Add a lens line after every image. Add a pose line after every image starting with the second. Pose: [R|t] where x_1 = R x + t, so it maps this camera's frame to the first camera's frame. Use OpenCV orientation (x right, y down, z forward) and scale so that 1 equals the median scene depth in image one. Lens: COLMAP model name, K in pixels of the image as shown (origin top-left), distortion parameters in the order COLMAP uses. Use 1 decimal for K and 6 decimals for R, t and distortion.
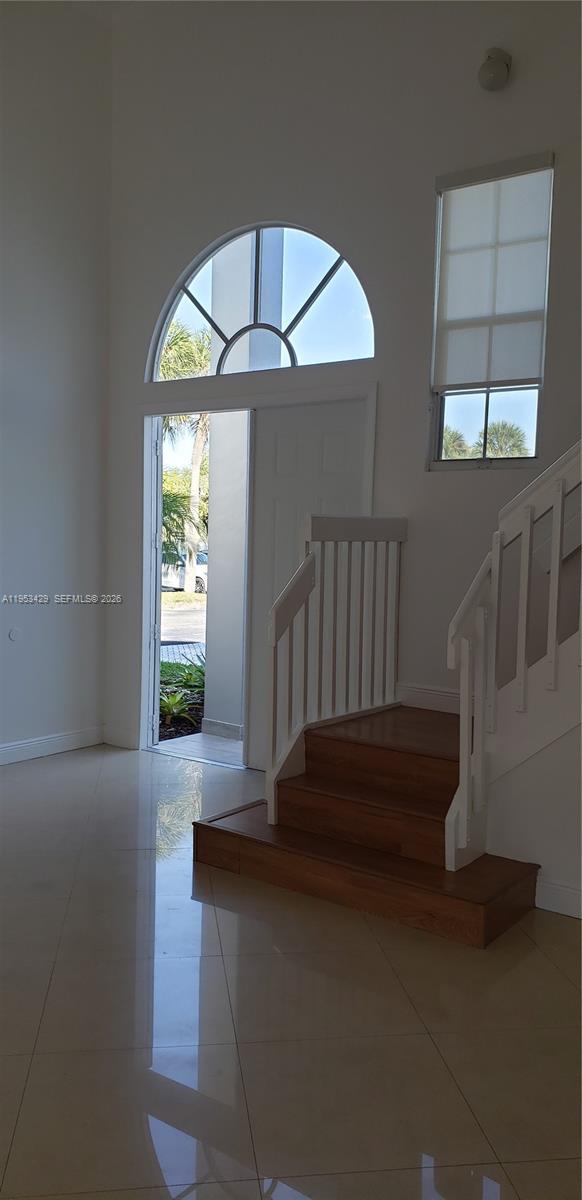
lens RADIAL K [[946.1, 0, 291.0], [0, 946.1, 600.0], [0, 0, 1]] dist [-0.001476, 0.000546]
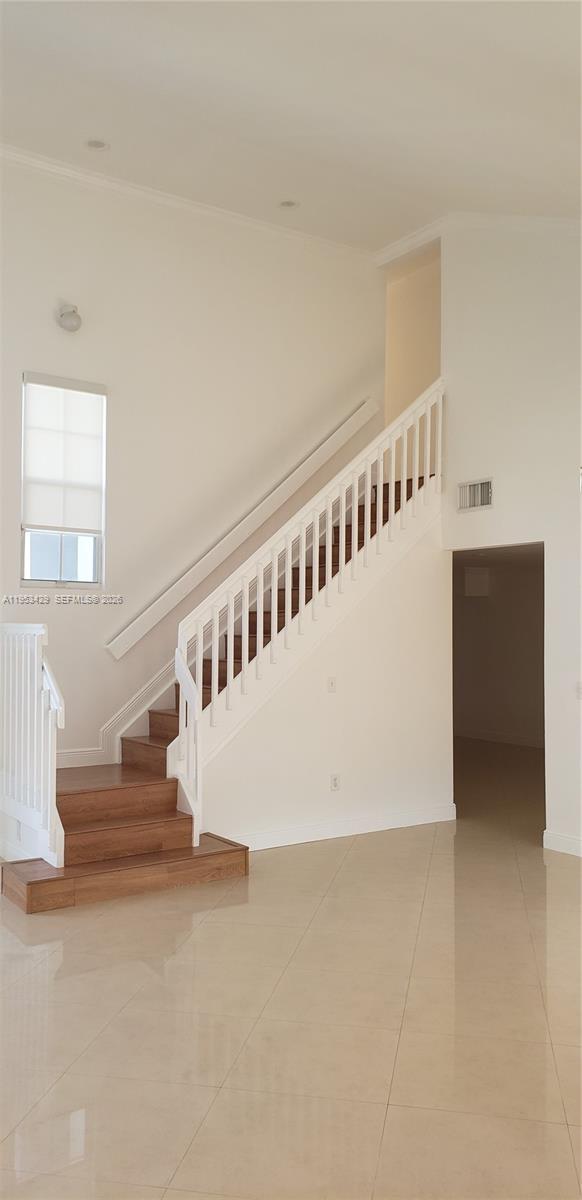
lens RADIAL K [[946.1, 0, 291.0], [0, 946.1, 600.0], [0, 0, 1]] dist [-0.001476, 0.000546]
pose [[0.297428, -0.004331, 0.954735, -1.084663], [0.065928, 0.997696, -0.016013, -0.080259], [-0.952465, 0.067706, 0.297028, 0.274543]]
